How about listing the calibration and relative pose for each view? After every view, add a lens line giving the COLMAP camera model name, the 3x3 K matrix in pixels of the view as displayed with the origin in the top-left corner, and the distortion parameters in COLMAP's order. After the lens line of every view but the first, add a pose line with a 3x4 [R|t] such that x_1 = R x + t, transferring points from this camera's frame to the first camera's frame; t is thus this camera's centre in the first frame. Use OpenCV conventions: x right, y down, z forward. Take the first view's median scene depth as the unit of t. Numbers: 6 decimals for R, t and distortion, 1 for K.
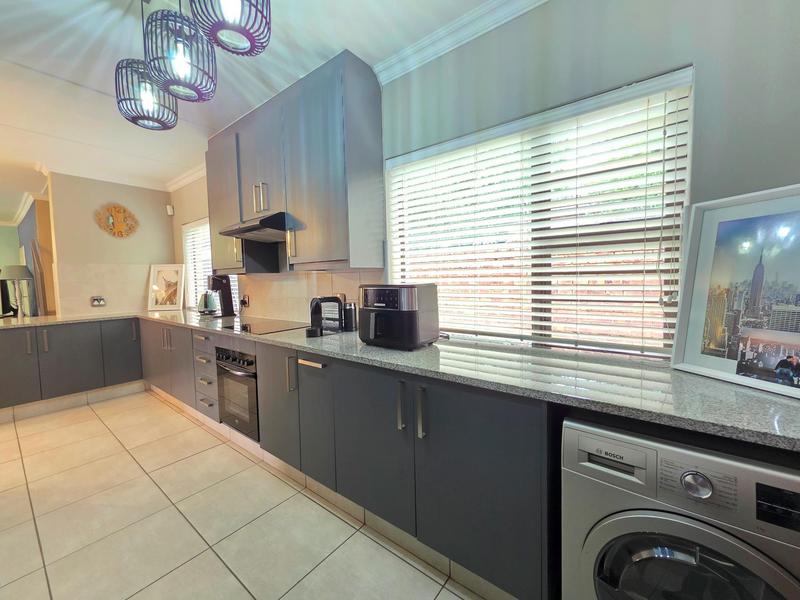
lens RADIAL K [[321.1, 0, 399.3], [0, 321.1, 296.7], [0, 0, 1]] dist [0.001194, 0.000176]
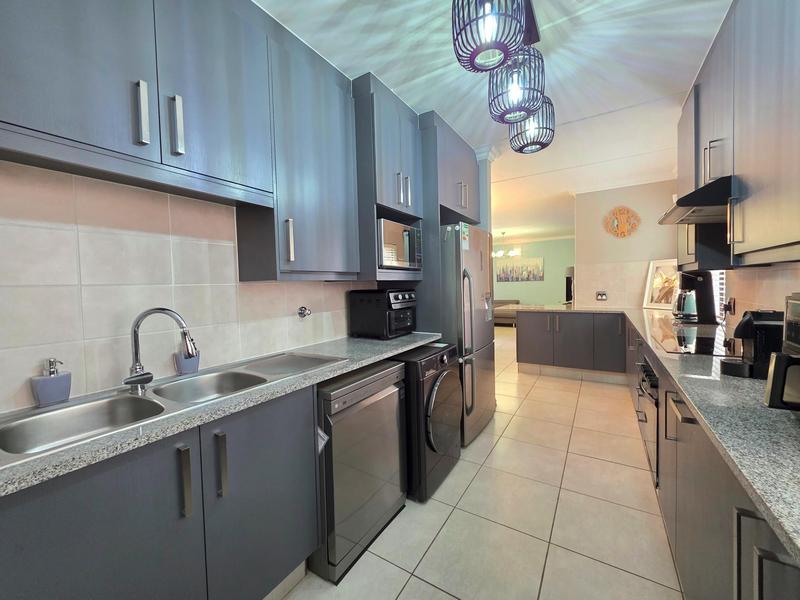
lens RADIAL K [[321.1, 0, 399.3], [0, 321.1, 296.7], [0, 0, 1]] dist [0.001194, 0.000176]
pose [[0.107342, 0.053595, -0.992777, 0.153244], [-0.034656, 0.998141, 0.050137, -0.017911], [0.993618, 0.029024, 0.109000, 0.176695]]
